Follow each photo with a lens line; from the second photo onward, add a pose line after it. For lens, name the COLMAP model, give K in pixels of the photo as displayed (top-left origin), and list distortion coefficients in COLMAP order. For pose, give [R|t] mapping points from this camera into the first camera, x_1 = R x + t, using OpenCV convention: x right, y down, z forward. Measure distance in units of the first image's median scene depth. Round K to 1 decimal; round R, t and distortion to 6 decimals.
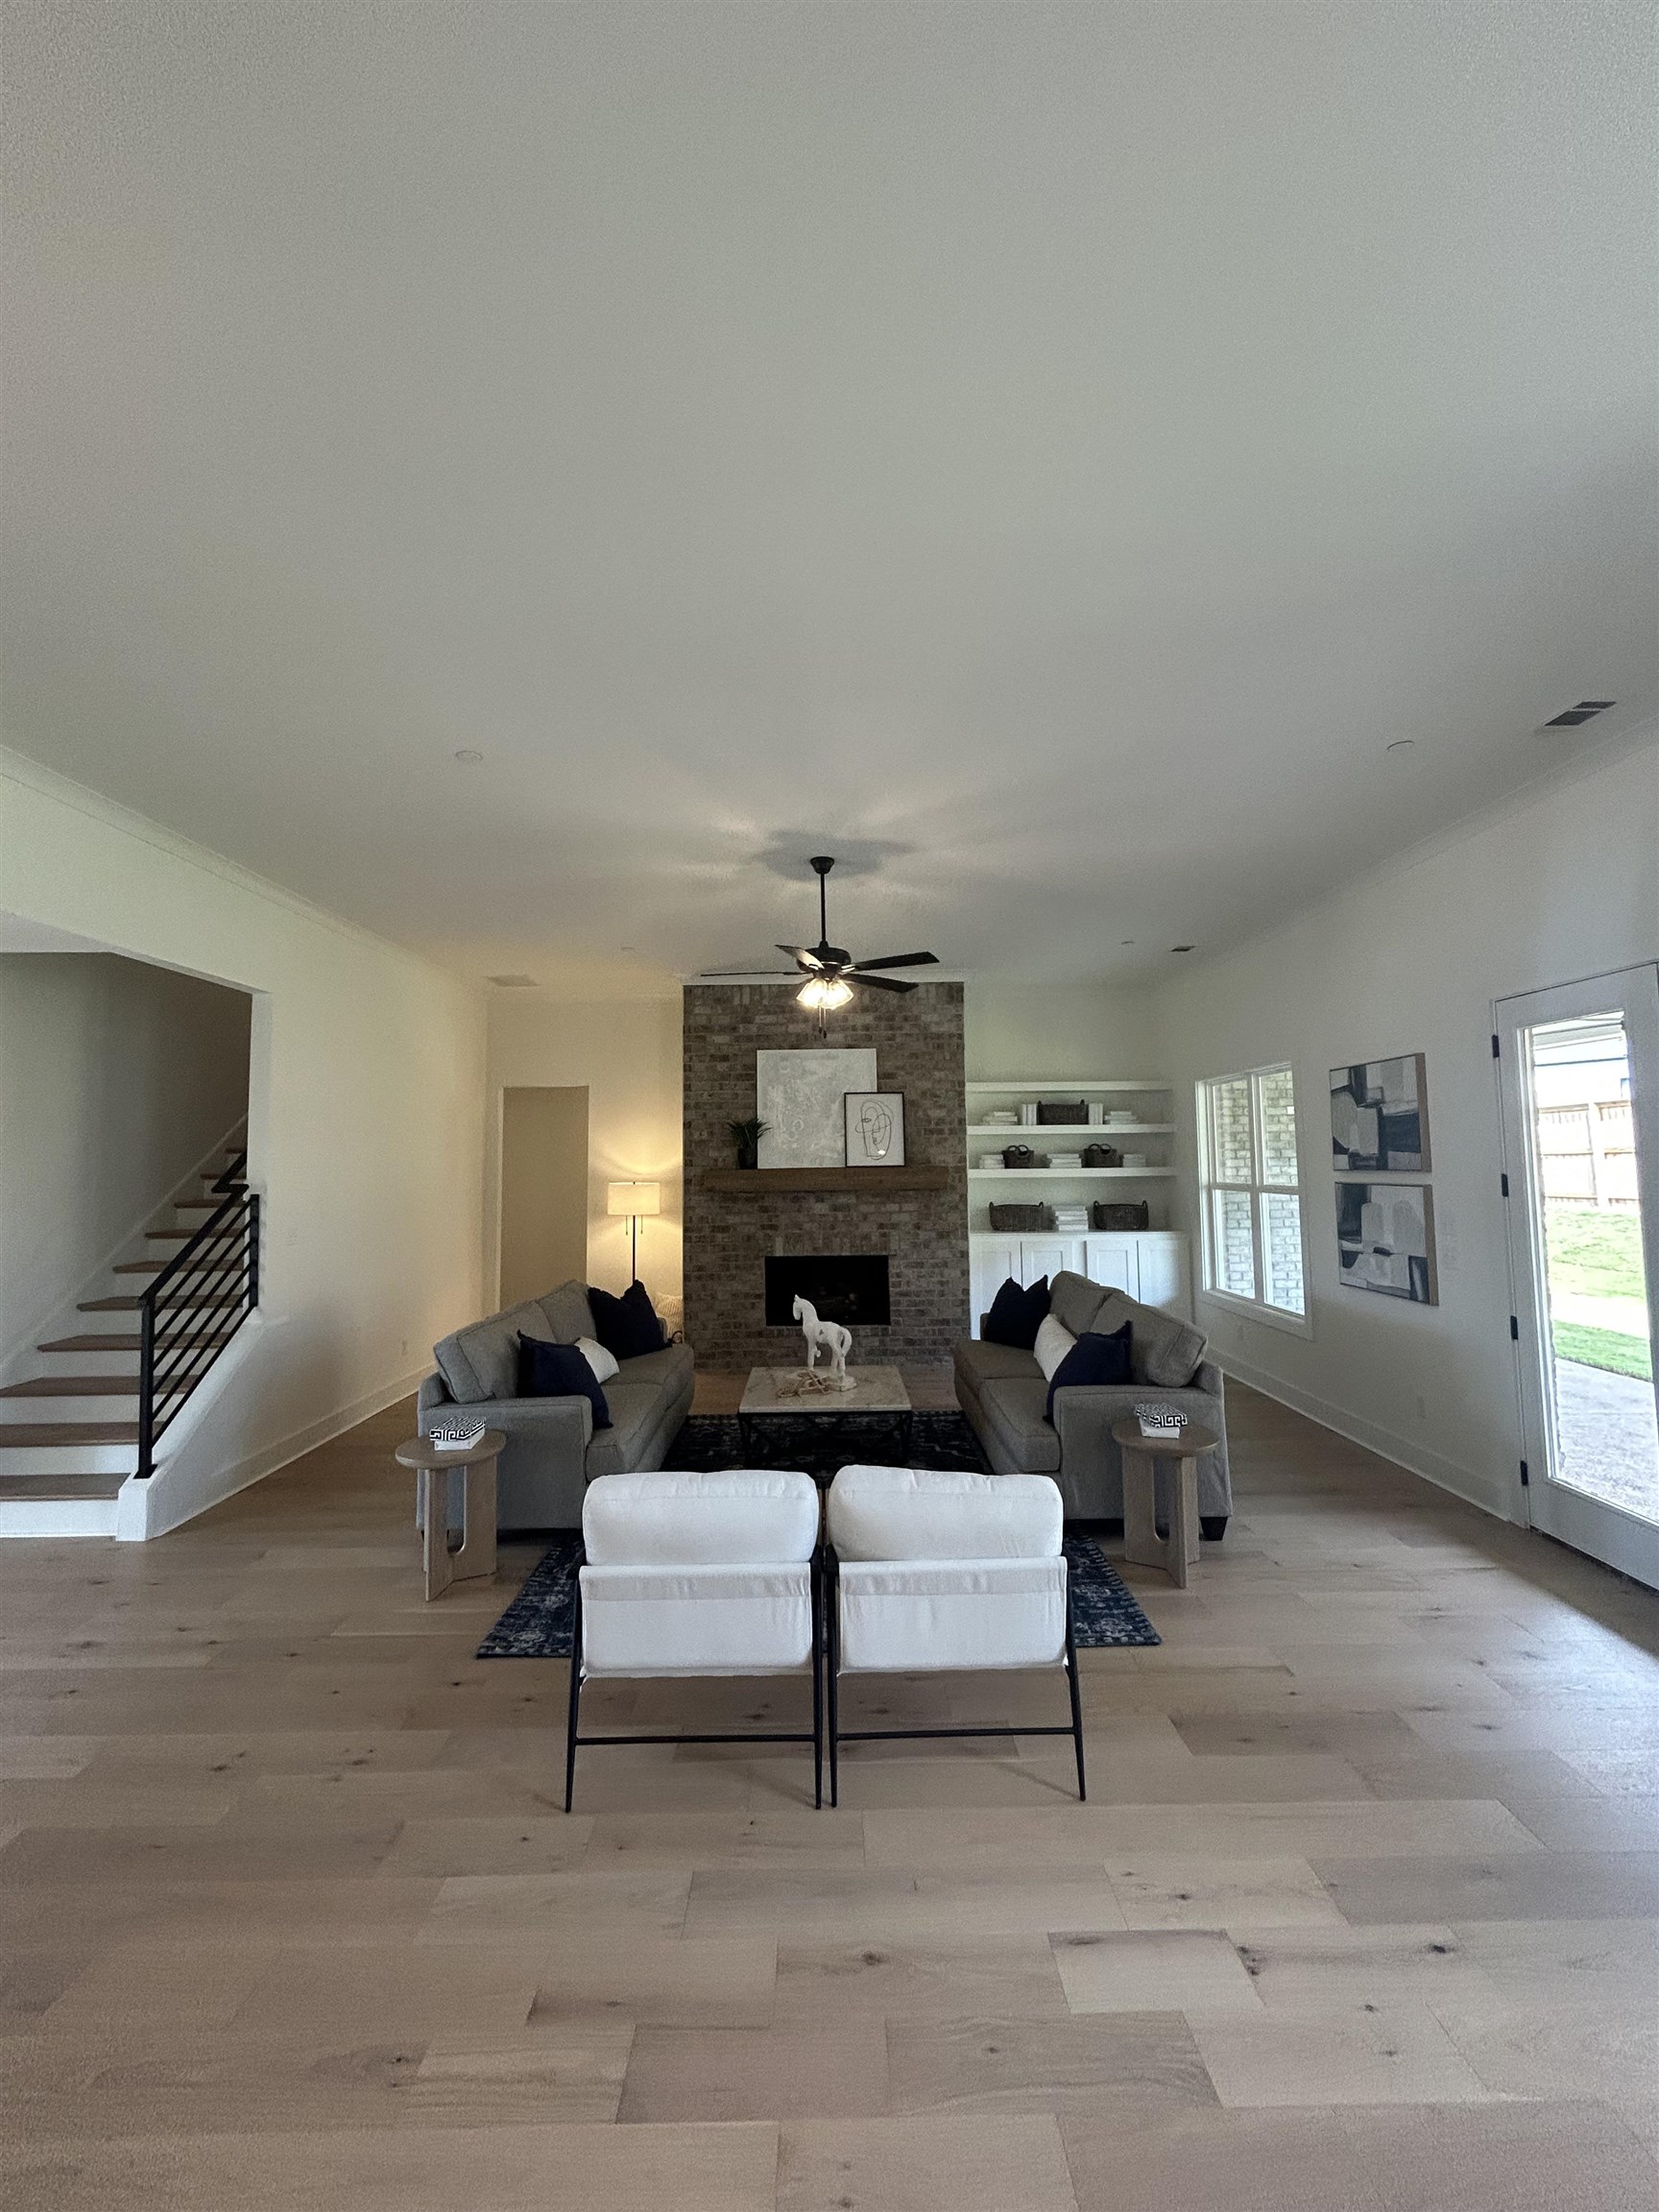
lens RADIAL K [[889.7, 0, 829.5], [0, 889.7, 1106.0], [0, 0, 1]] dist [0.000385, -0.000037]
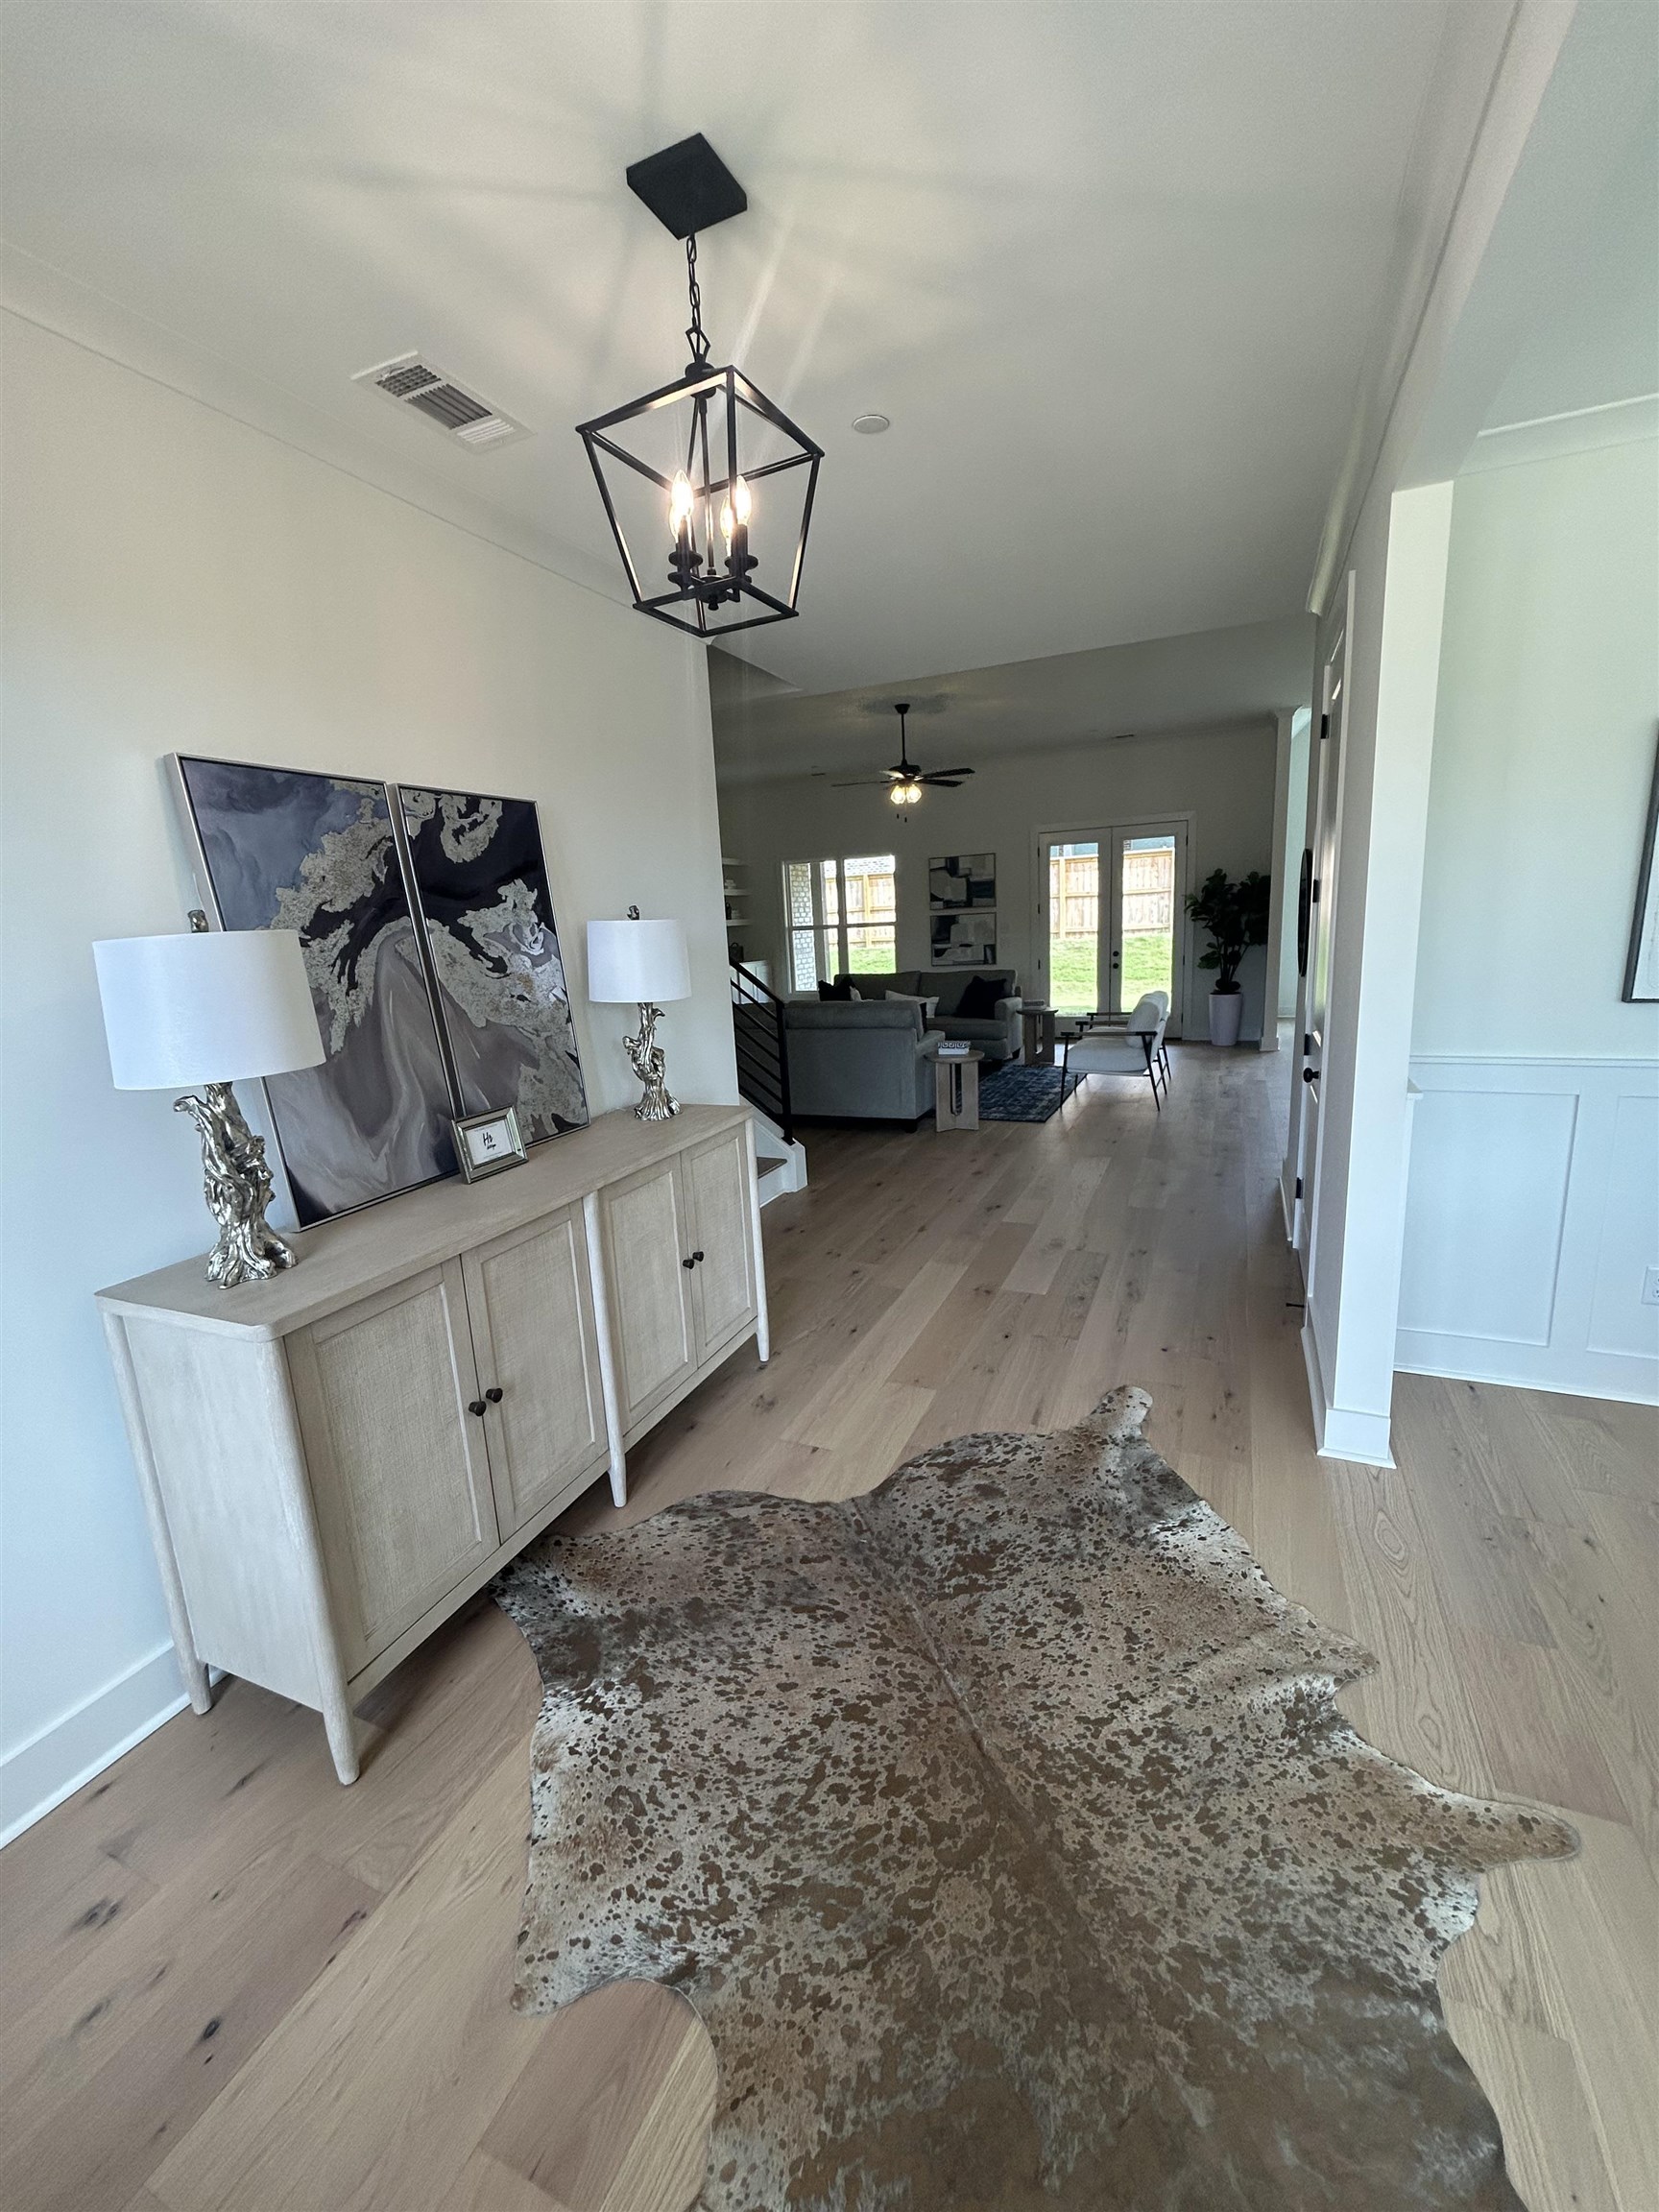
lens RADIAL K [[889.7, 0, 829.5], [0, 889.7, 1106.0], [0, 0, 1]] dist [0.000385, -0.000037]
pose [[0.414517, -0.192324, 0.889487, -1.530193], [-0.009456, 0.976451, 0.215534, 0.079622], [-0.909992, -0.097754, 0.402937, 0.376351]]
